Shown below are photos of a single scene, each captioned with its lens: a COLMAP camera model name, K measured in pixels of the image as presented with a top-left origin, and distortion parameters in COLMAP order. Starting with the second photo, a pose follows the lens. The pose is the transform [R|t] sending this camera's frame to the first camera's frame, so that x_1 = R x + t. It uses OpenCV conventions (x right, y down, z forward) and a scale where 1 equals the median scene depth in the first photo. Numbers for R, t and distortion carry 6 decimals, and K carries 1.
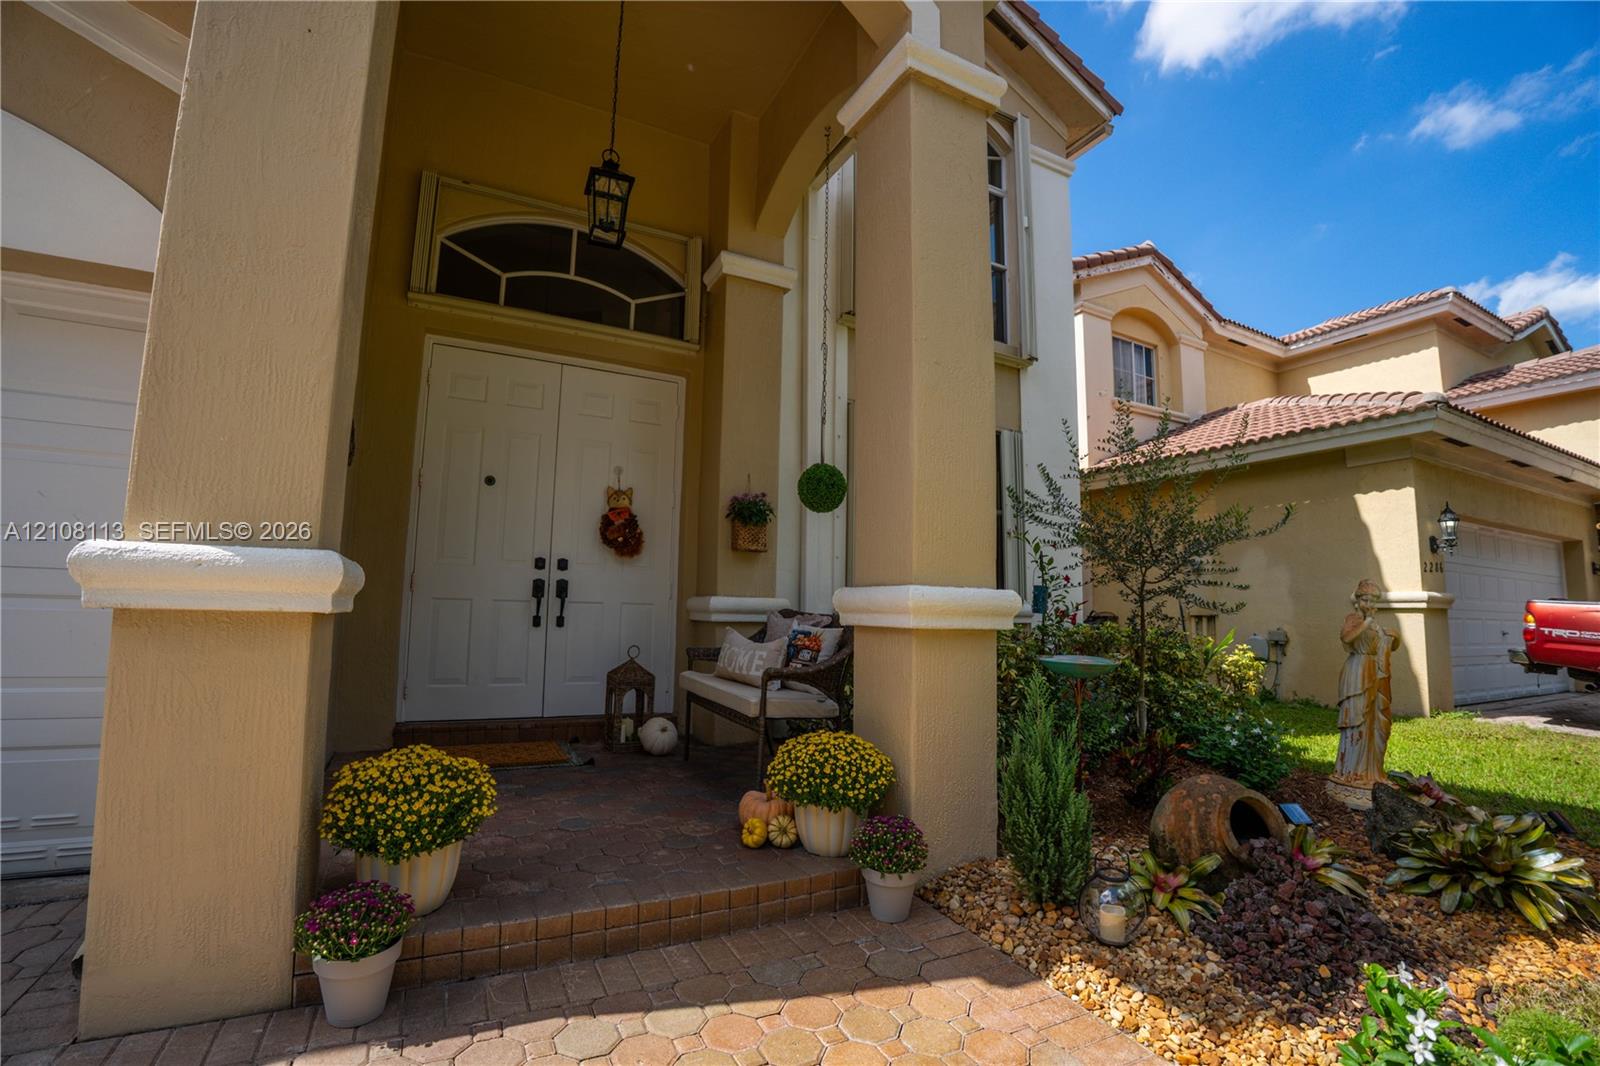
lens RADIAL K [[702.1, 0, 797.9], [0, 702.1, 536.5], [0, 0, 1]] dist [-0.071549, 0.015097]
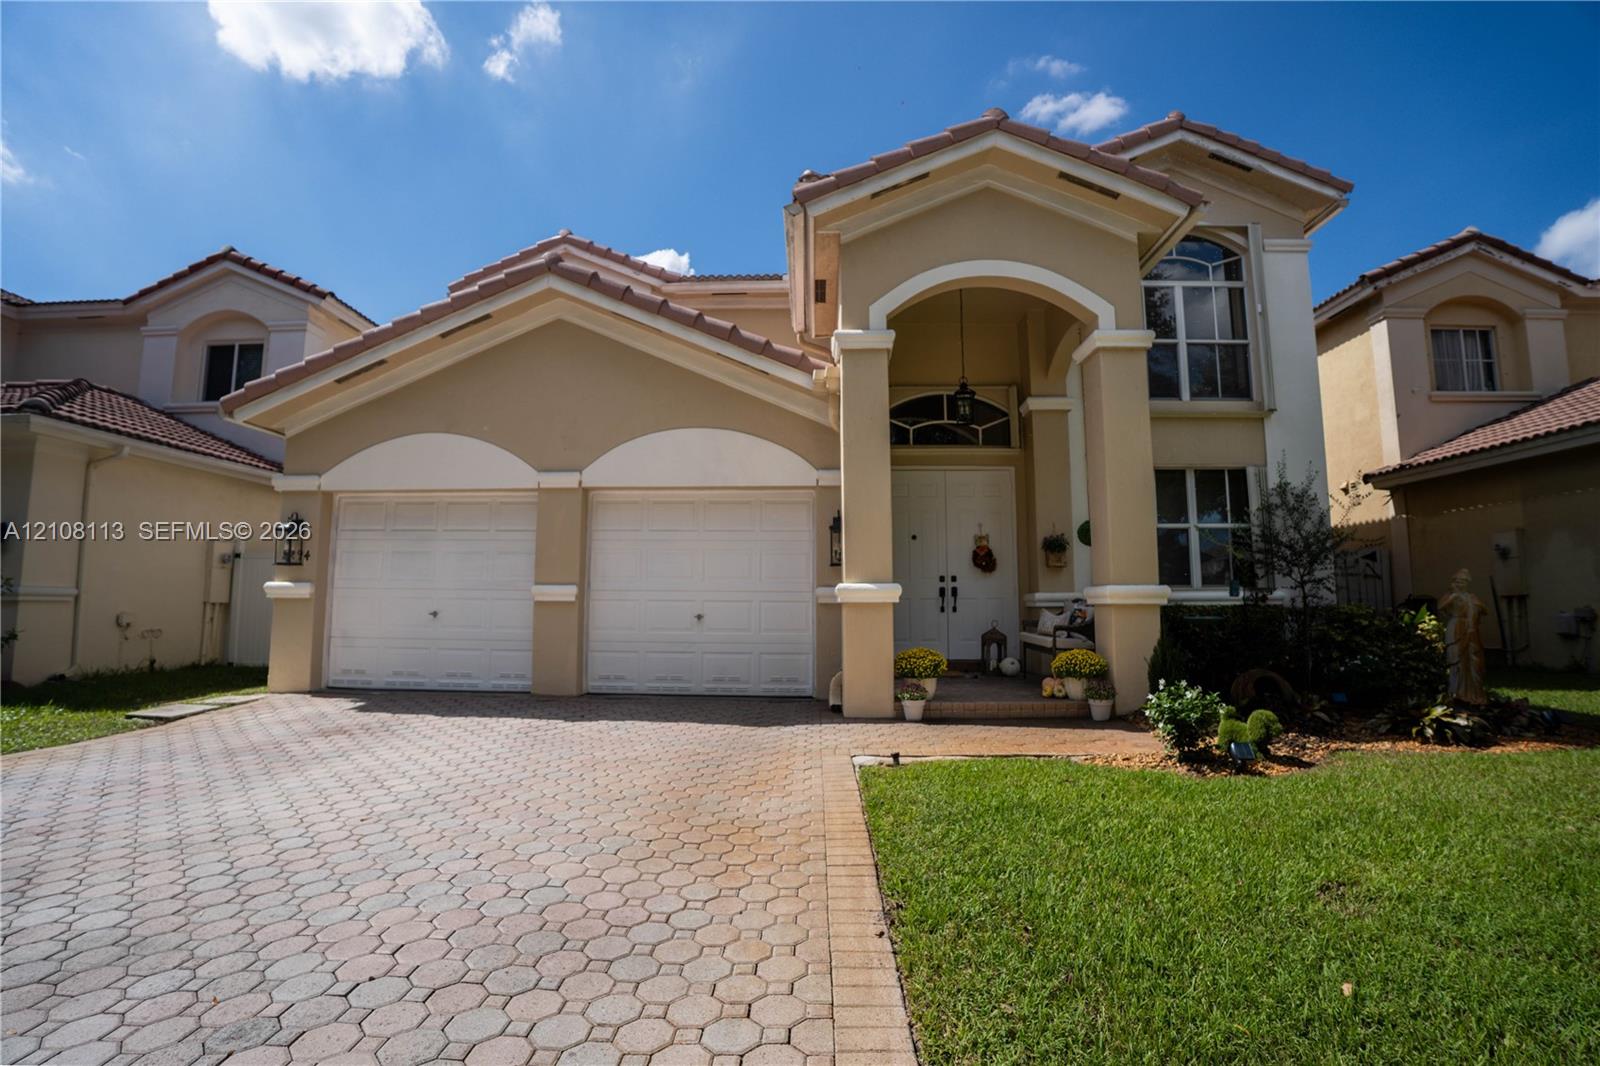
lens RADIAL K [[702.1, 0, 797.9], [0, 702.1, 536.5], [0, 0, 1]] dist [-0.071549, 0.015097]
pose [[0.872088, -0.068140, -0.484582, 0.217658], [0.067913, 0.997528, -0.018047, -0.068354], [0.484614, -0.017171, 0.874560, -0.854087]]
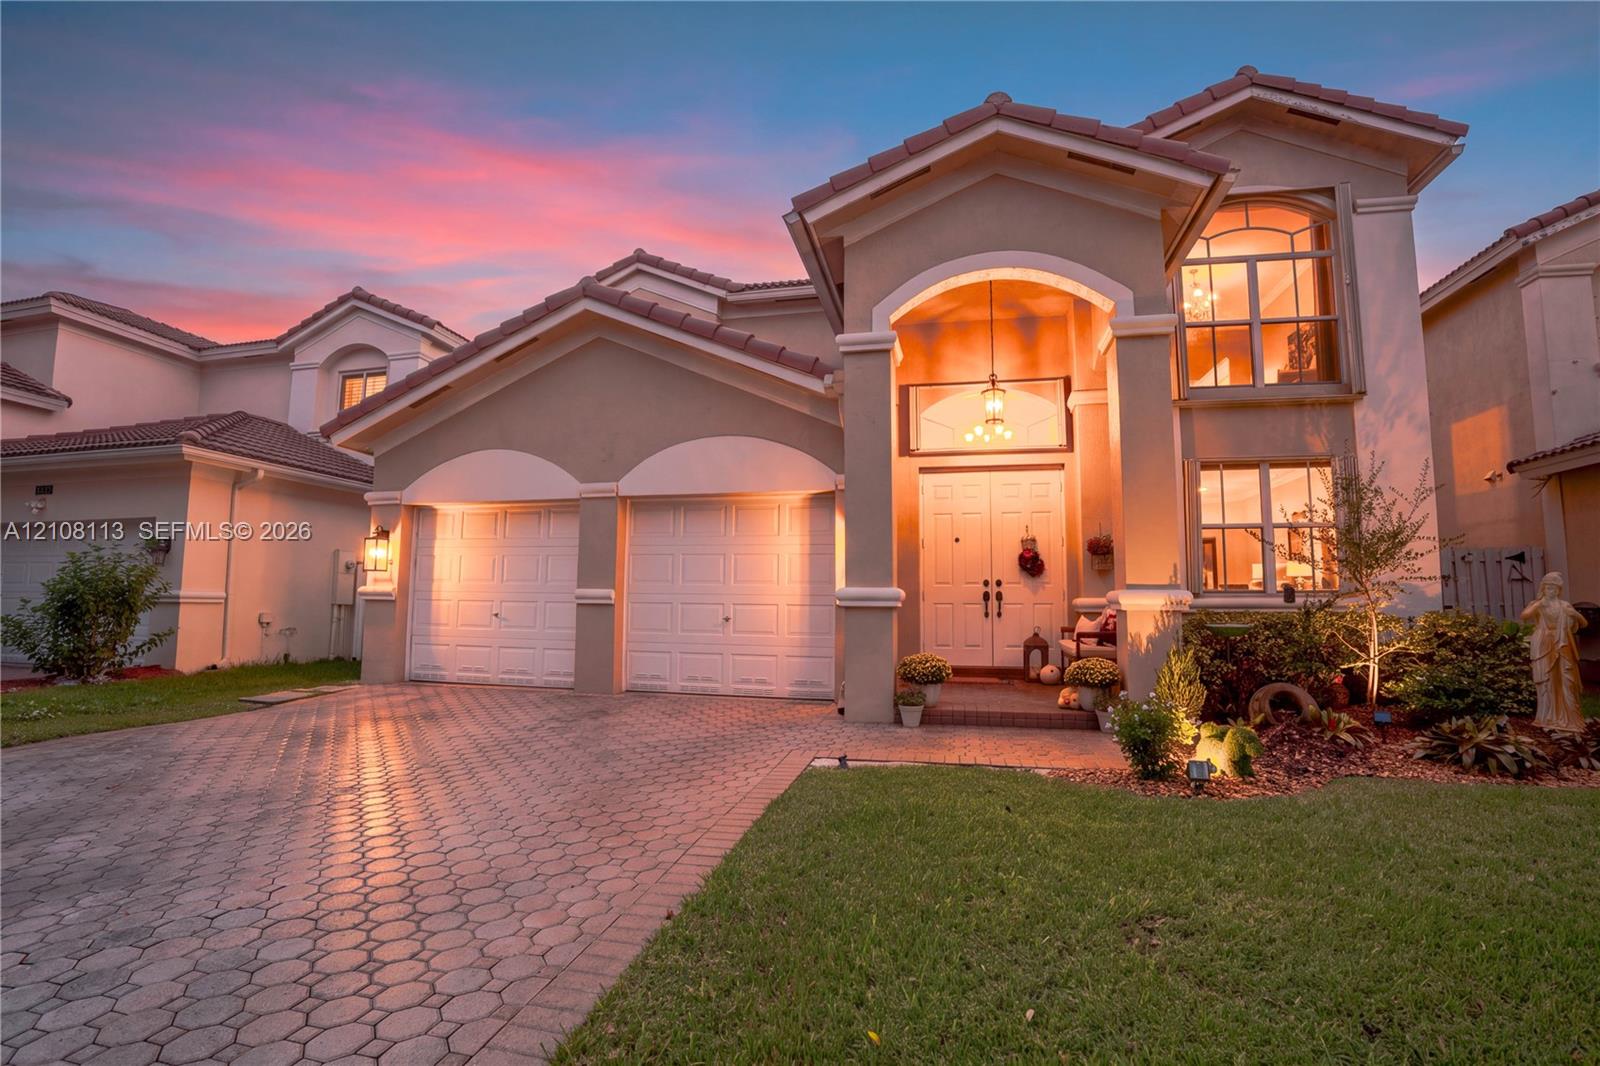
lens RADIAL K [[706.2, 0, 797.5], [0, 706.2, 550.4], [0, 0, 1]] dist [-0.070095, 0.016028]
pose [[0.772026, -0.067921, -0.631951, 0.420413], [0.073767, 0.997130, -0.017051, -0.051861], [0.631295, -0.033454, 0.774821, -0.745695]]
